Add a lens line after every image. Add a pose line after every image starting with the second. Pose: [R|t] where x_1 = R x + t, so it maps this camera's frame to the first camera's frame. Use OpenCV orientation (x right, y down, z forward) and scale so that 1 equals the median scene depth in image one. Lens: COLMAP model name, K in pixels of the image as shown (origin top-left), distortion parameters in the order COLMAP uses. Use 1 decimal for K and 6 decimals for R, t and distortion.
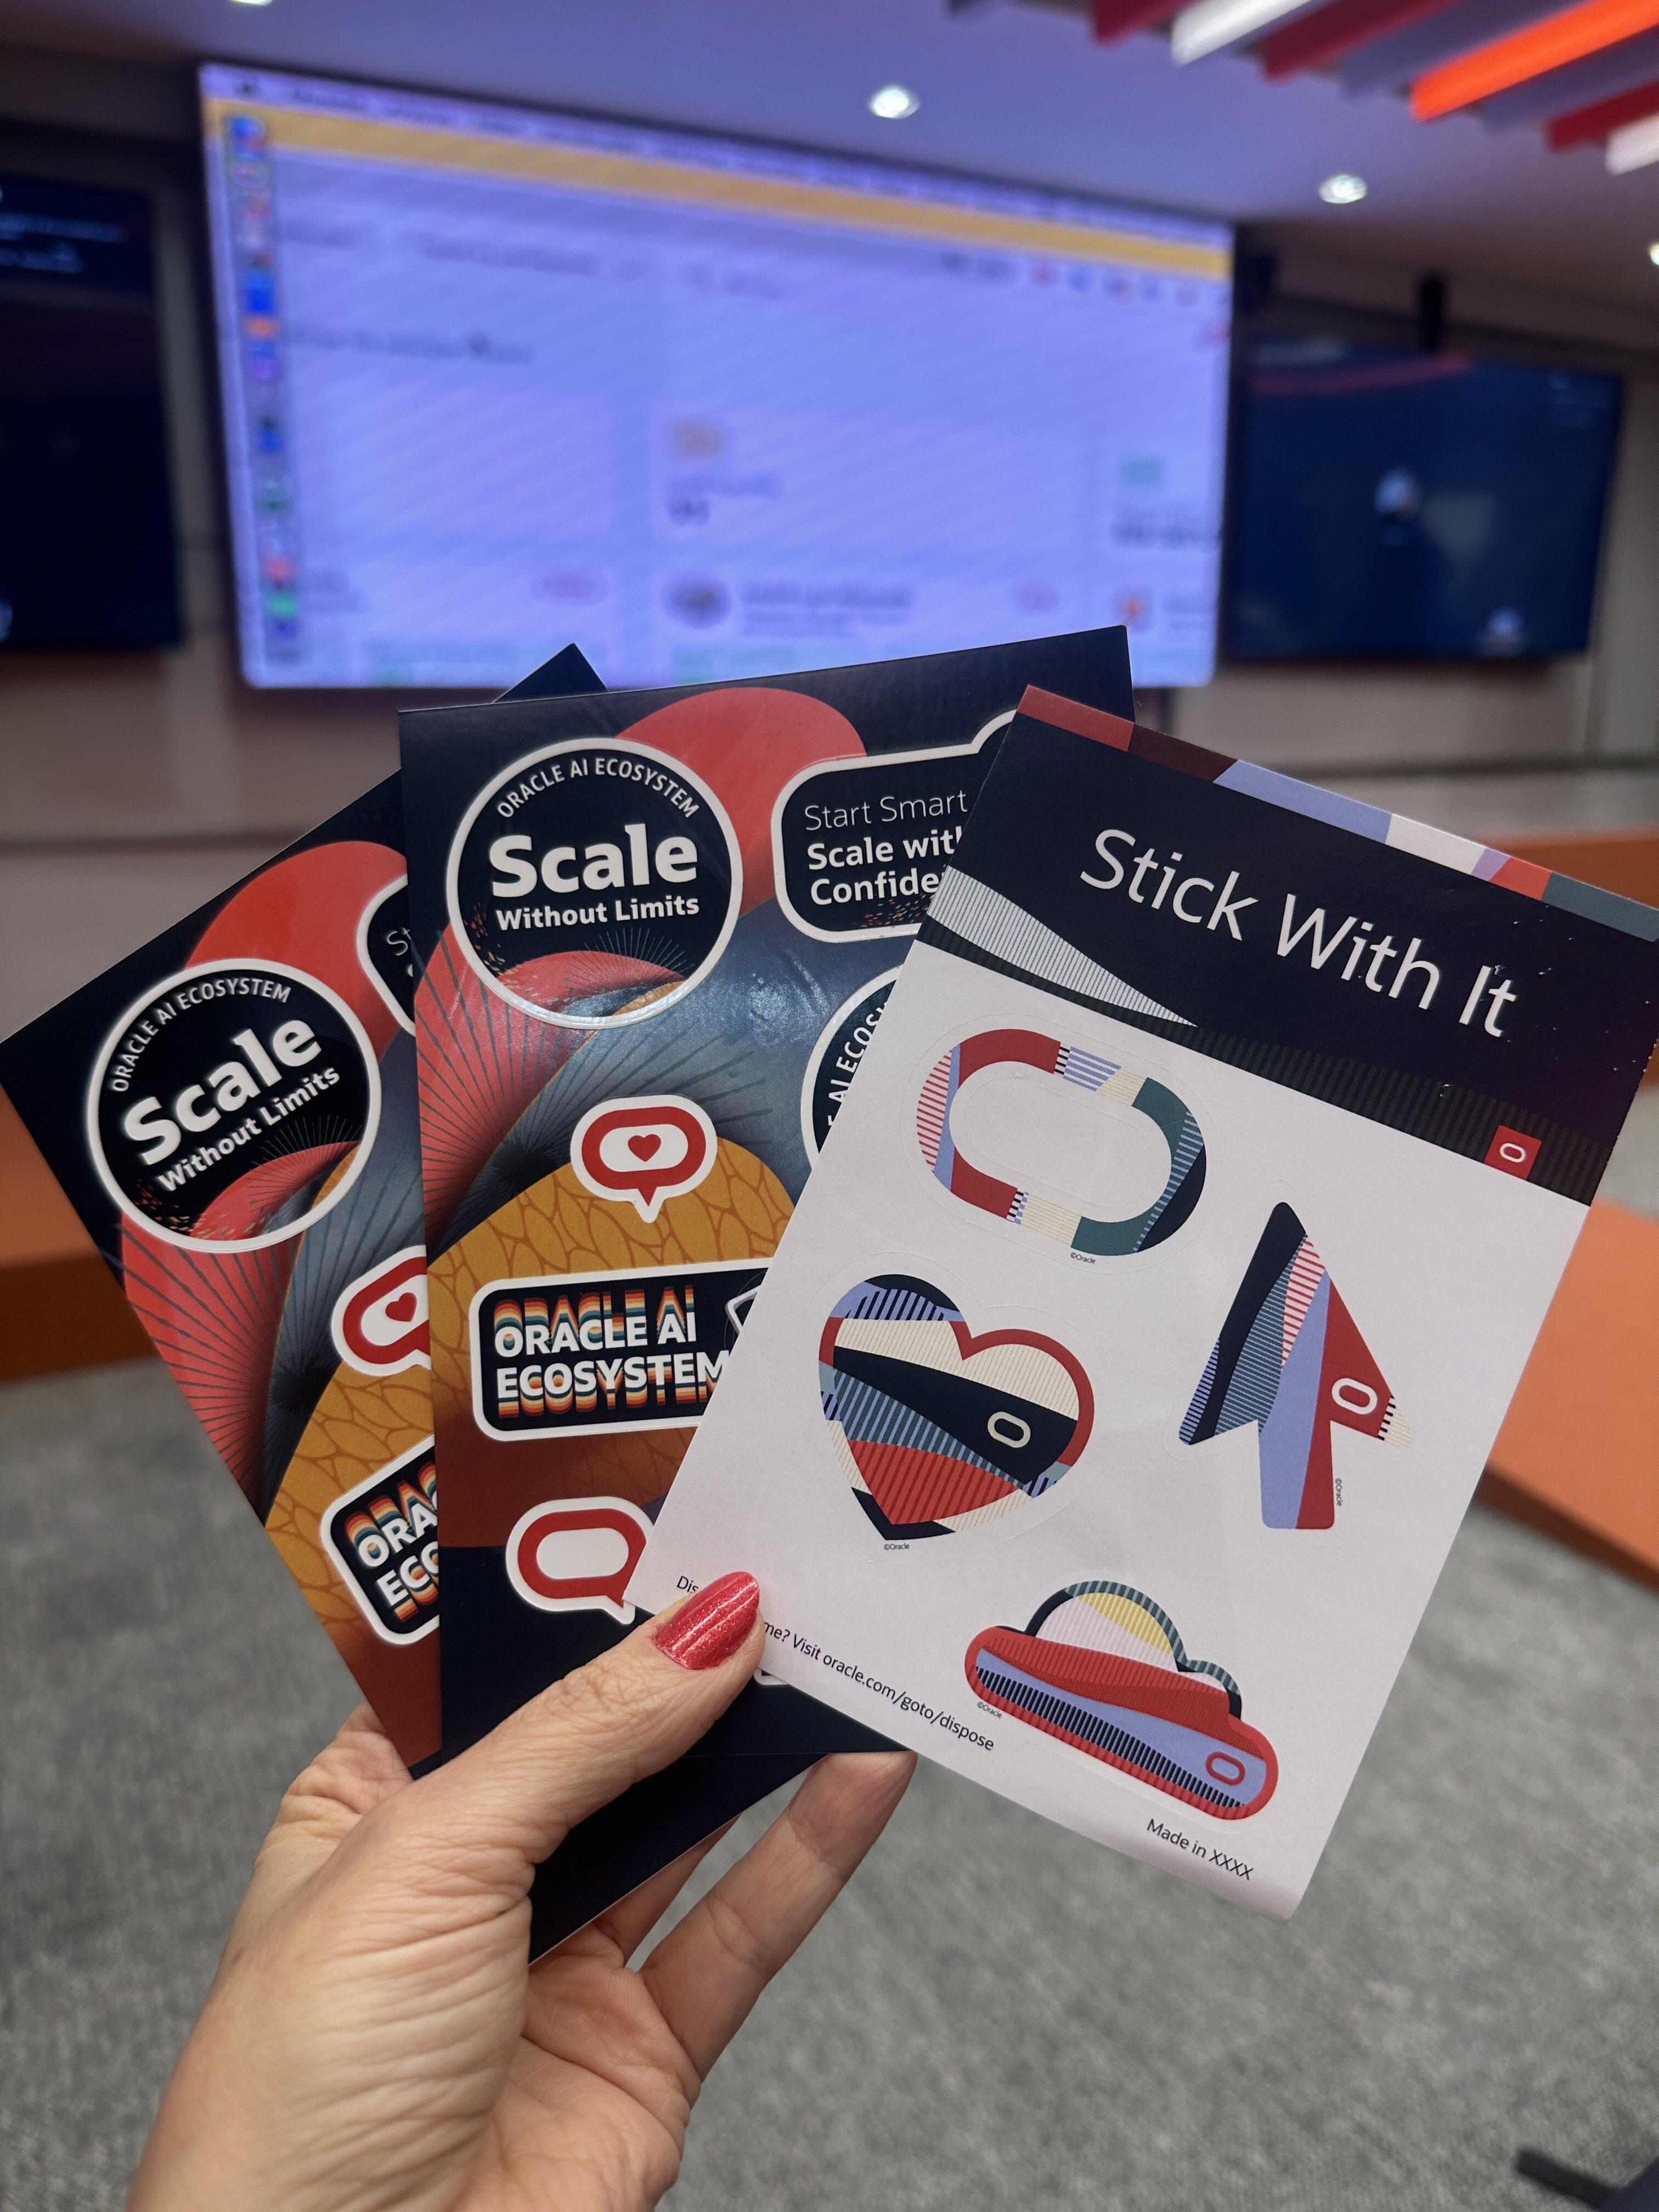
lens RADIAL K [[1639.5, 0, 837.9], [0, 1639.5, 1115.0], [0, 0, 1]] dist [-0.016451, -0.010259]
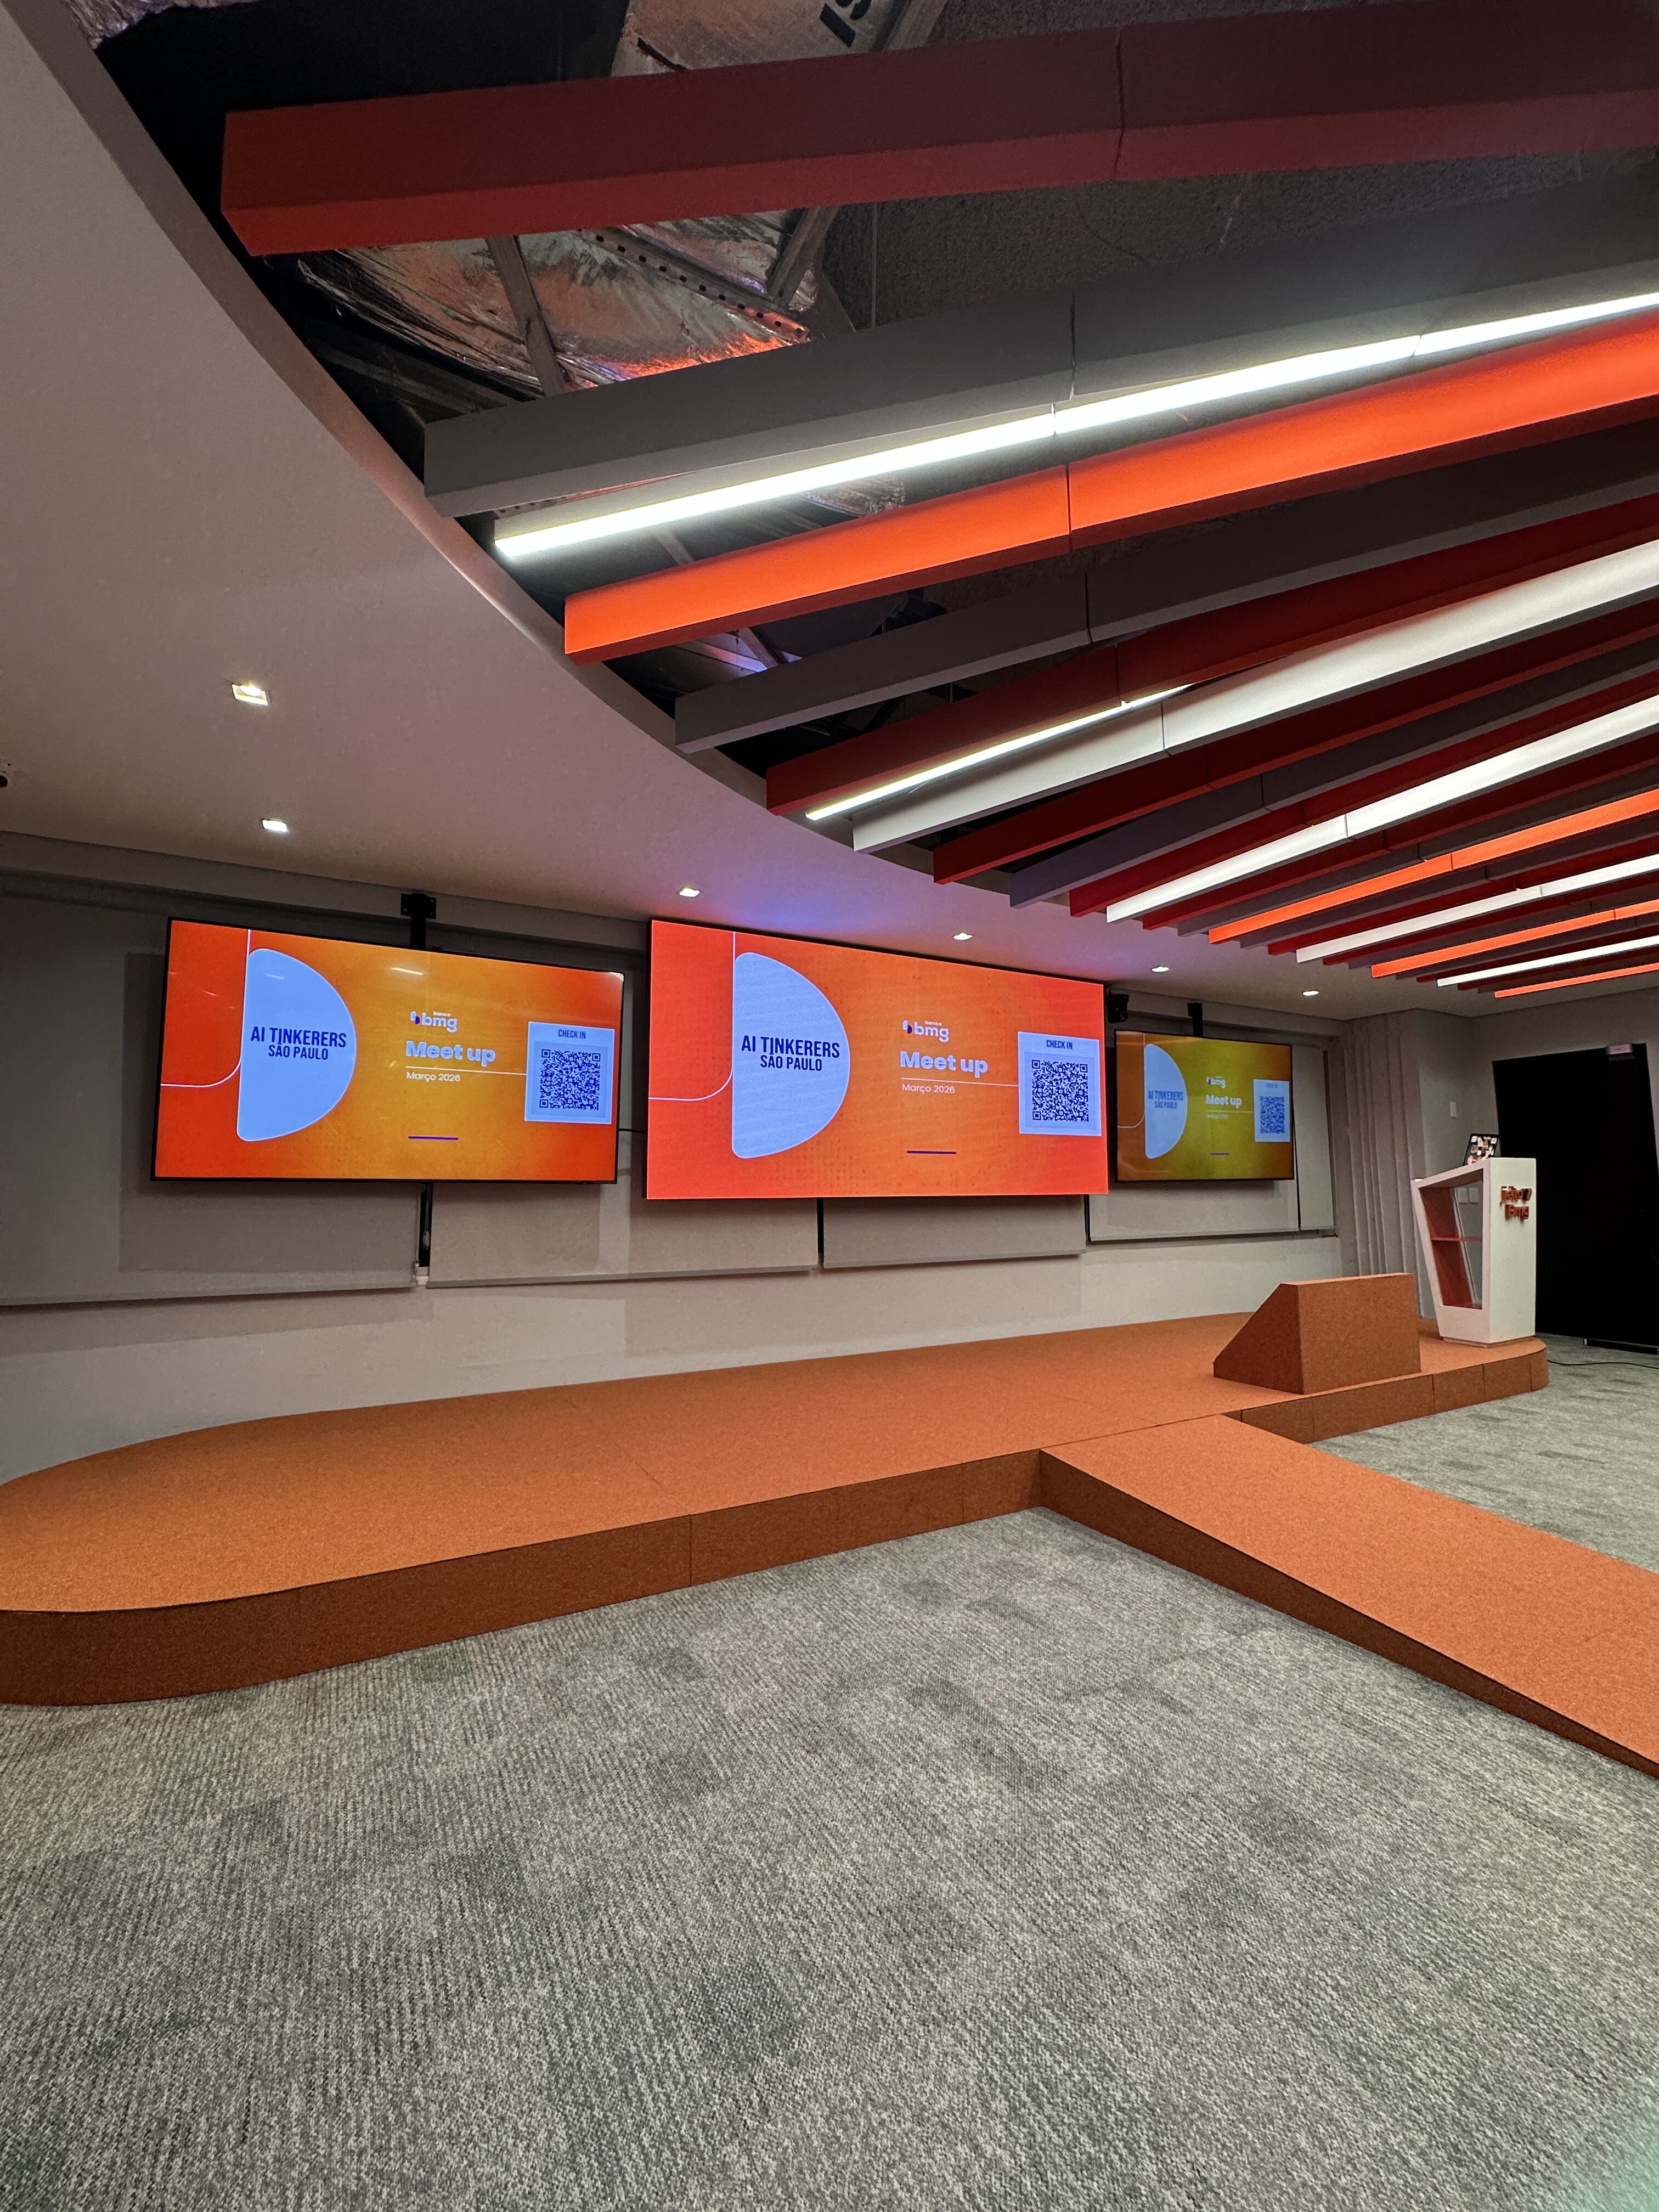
lens RADIAL K [[886.6, 0, 834.5], [0, 886.6, 1106.3], [0, 0, 1]] dist [0.001403, -0.000441]
pose [[0.999975, 0.004225, 0.005711, -0.387000], [-0.002067, 0.942197, -0.335054, -0.043180], [-0.006796, 0.335033, 0.942182, -0.084278]]
